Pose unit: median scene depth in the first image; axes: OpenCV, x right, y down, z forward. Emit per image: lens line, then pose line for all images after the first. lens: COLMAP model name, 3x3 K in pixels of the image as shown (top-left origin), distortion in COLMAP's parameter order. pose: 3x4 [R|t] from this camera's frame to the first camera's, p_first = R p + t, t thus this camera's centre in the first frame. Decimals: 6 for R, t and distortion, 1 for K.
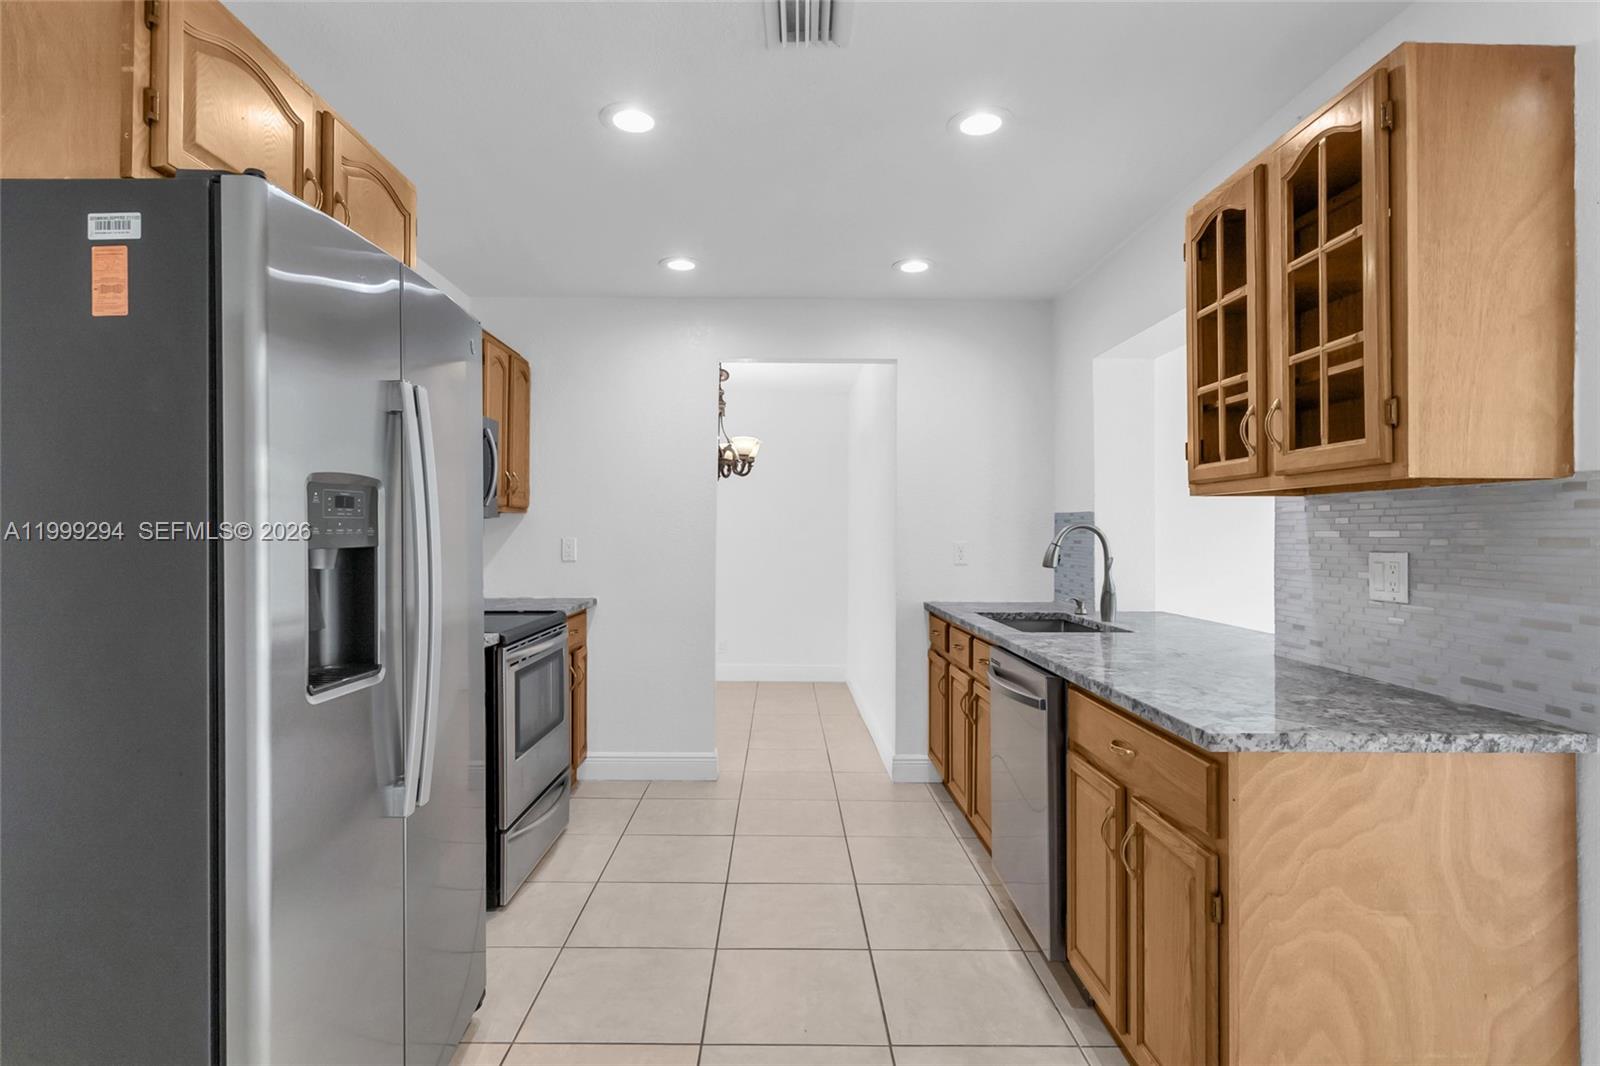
lens RADIAL K [[828.1, 0, 788.7], [0, 828.1, 526.9], [0, 0, 1]] dist [-0.006028, -0.001490]
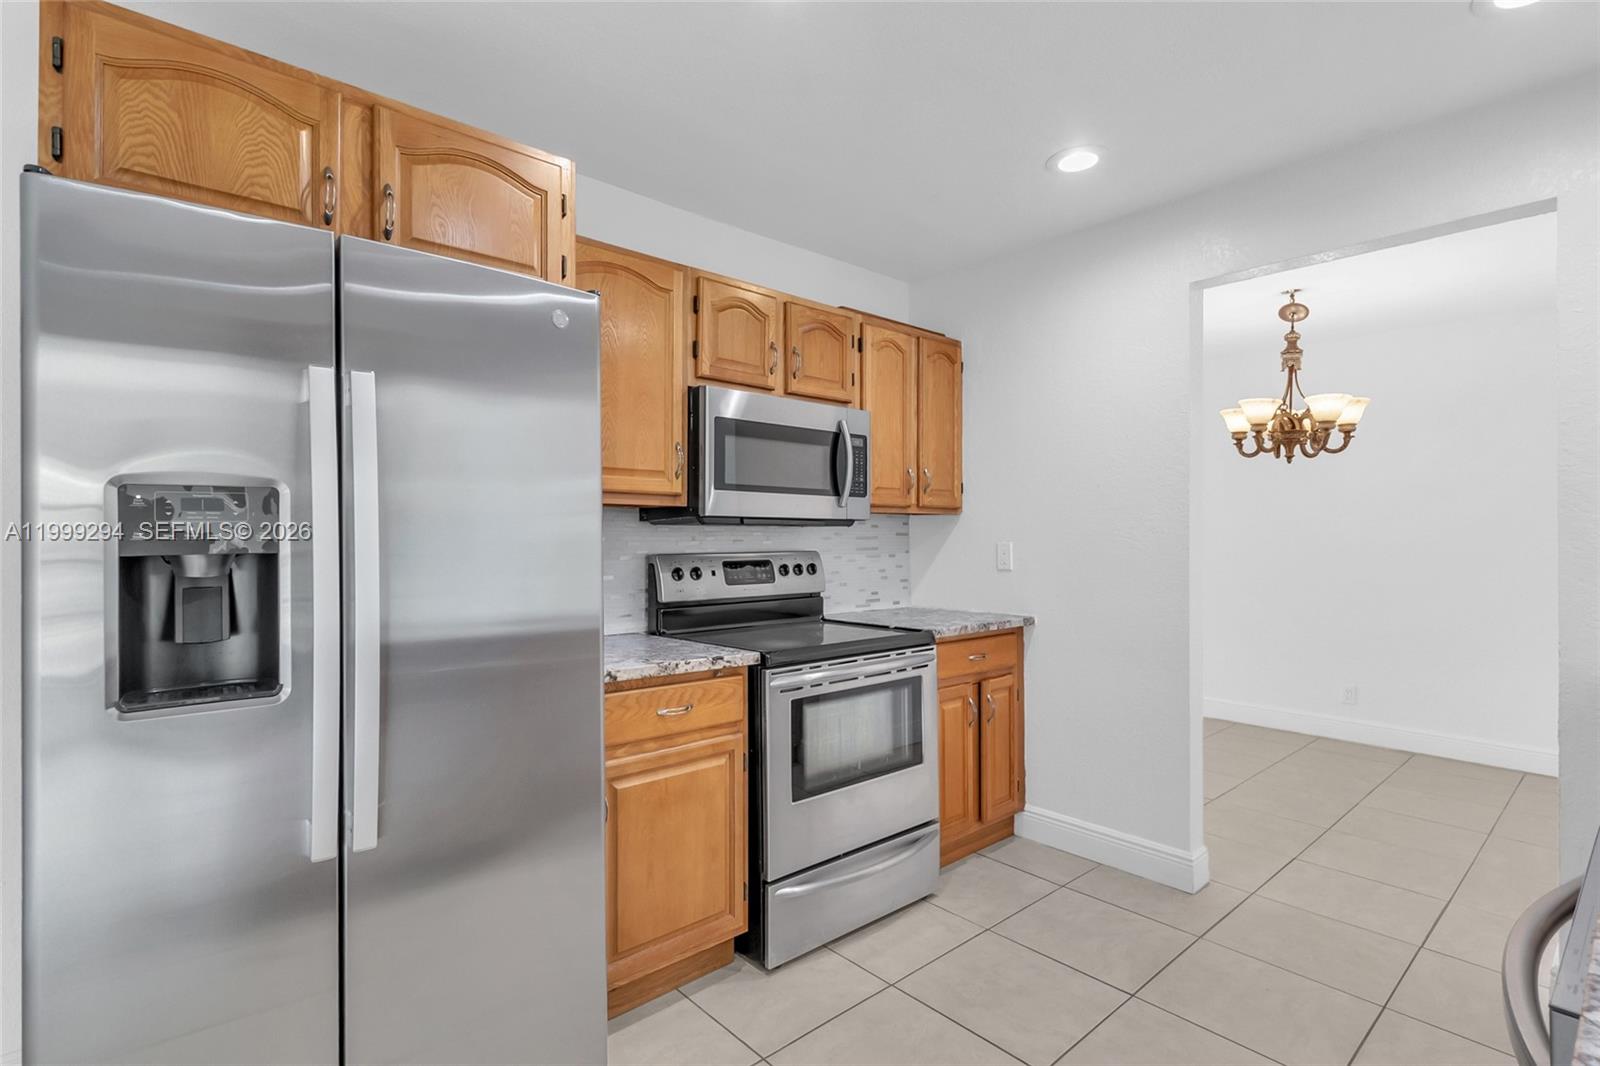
lens RADIAL K [[777.1, 0, 783.9], [0, 777.1, 527.7], [0, 0, 1]] dist [0.008600, -0.001651]
pose [[0.654693, -0.010577, -0.755821, 0.272340], [0.008026, 0.999943, -0.007041, 0.003632], [0.755852, -0.001456, 0.654741, 0.464197]]
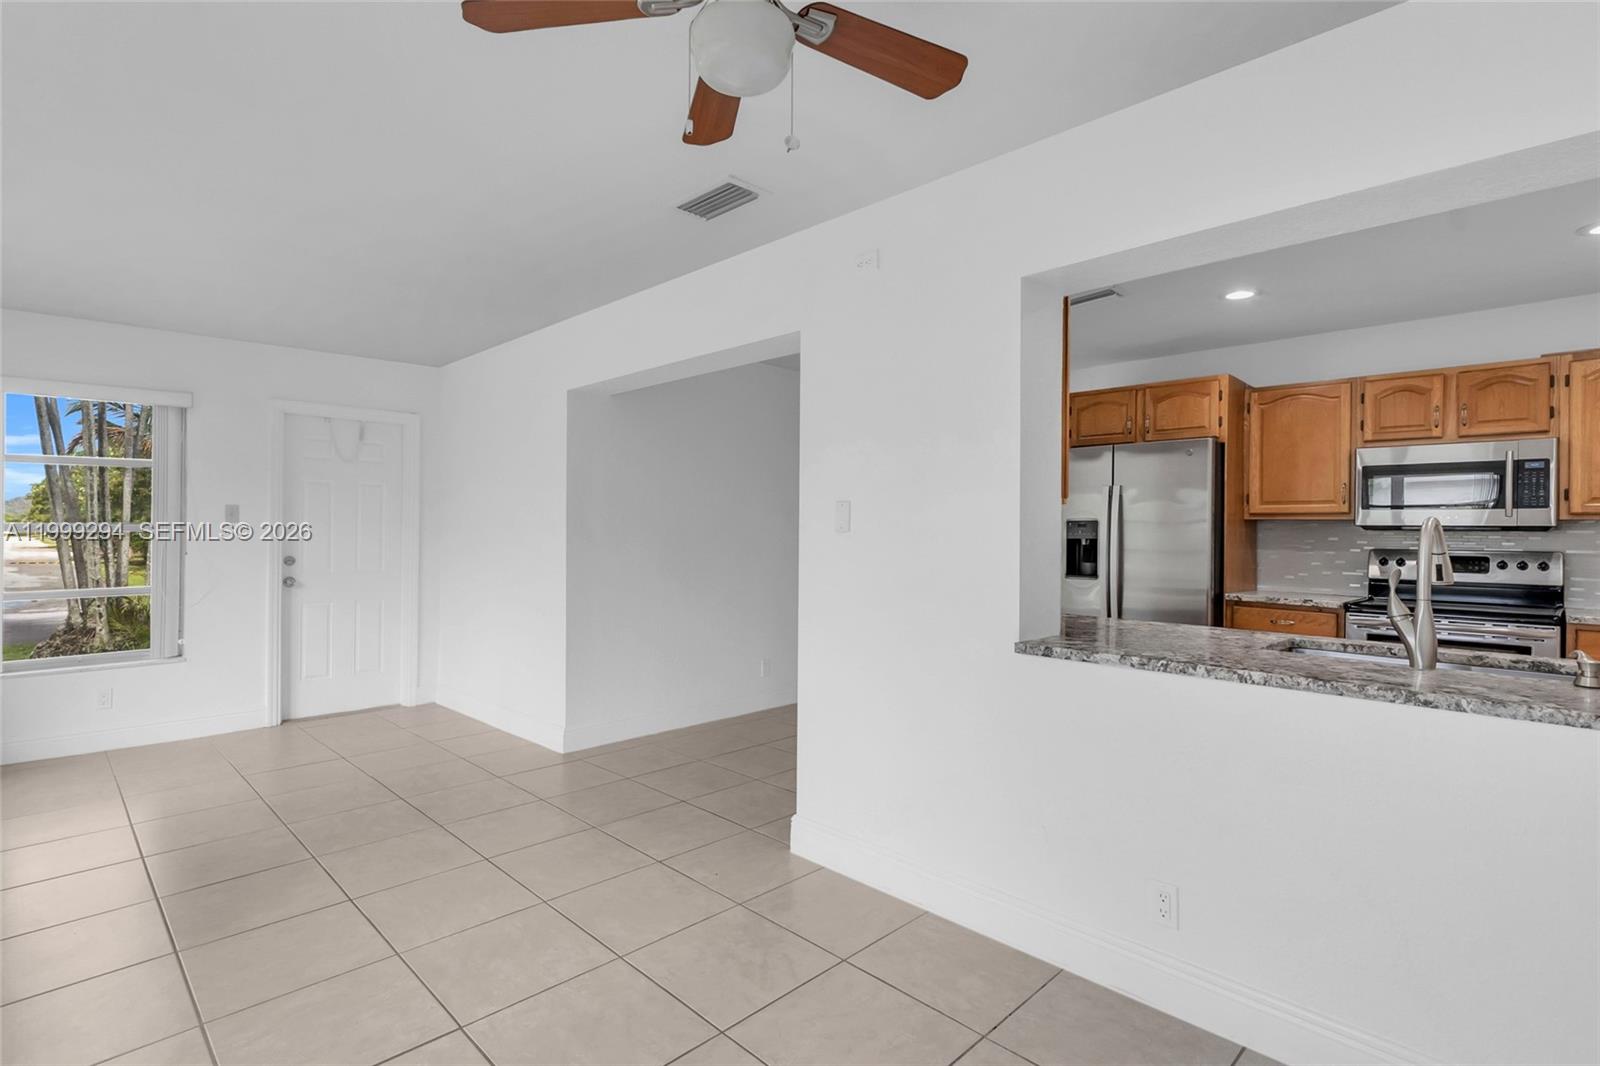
lens RADIAL K [[777.1, 0, 792.8], [0, 777.1, 533.7], [0, 0, 1]] dist [0.008600, -0.001651]
pose [[-0.712448, -0.009366, -0.701662, 1.354081], [-0.008042, 0.999954, -0.005182, 0.016022], [0.701679, 0.001950, -0.712491, 1.266670]]
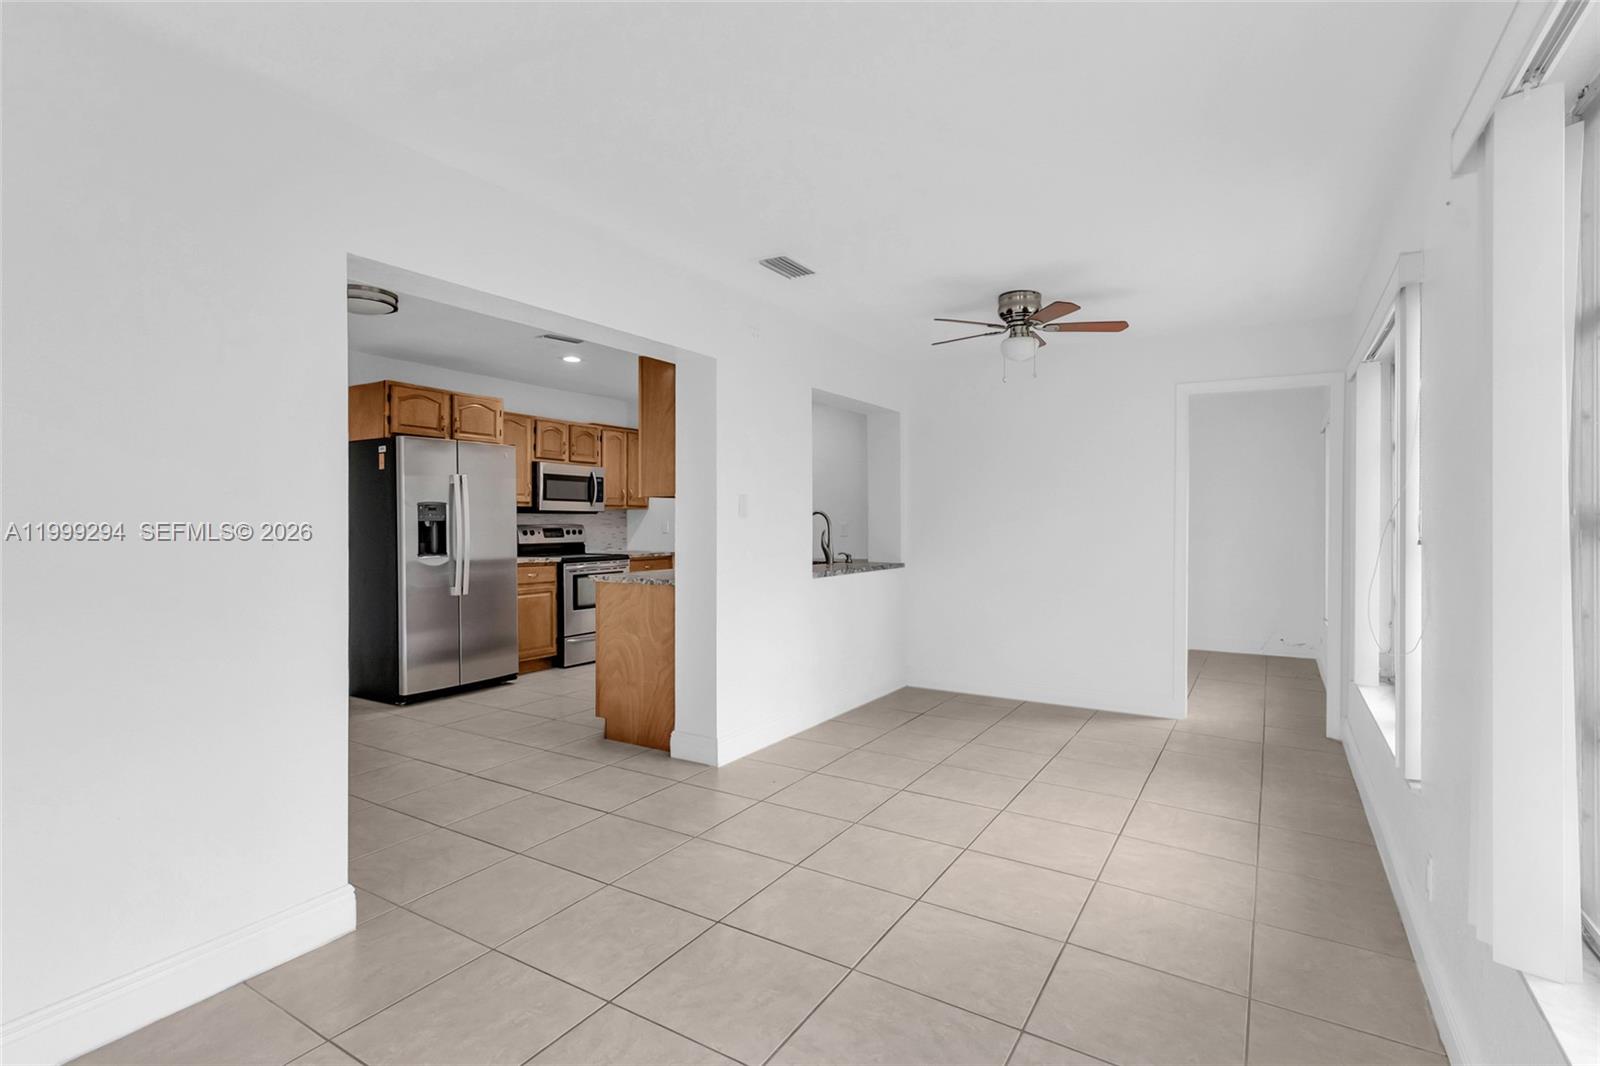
lens RADIAL K [[777.1, 0, 784.6], [0, 777.1, 513.3], [0, 0, 1]] dist [0.008600, -0.001651]
pose [[0.846331, -0.009335, -0.532575, 1.423620], [0.007289, 0.999956, -0.005944, 0.011939], [0.532607, 0.001148, 0.846362, -0.615826]]
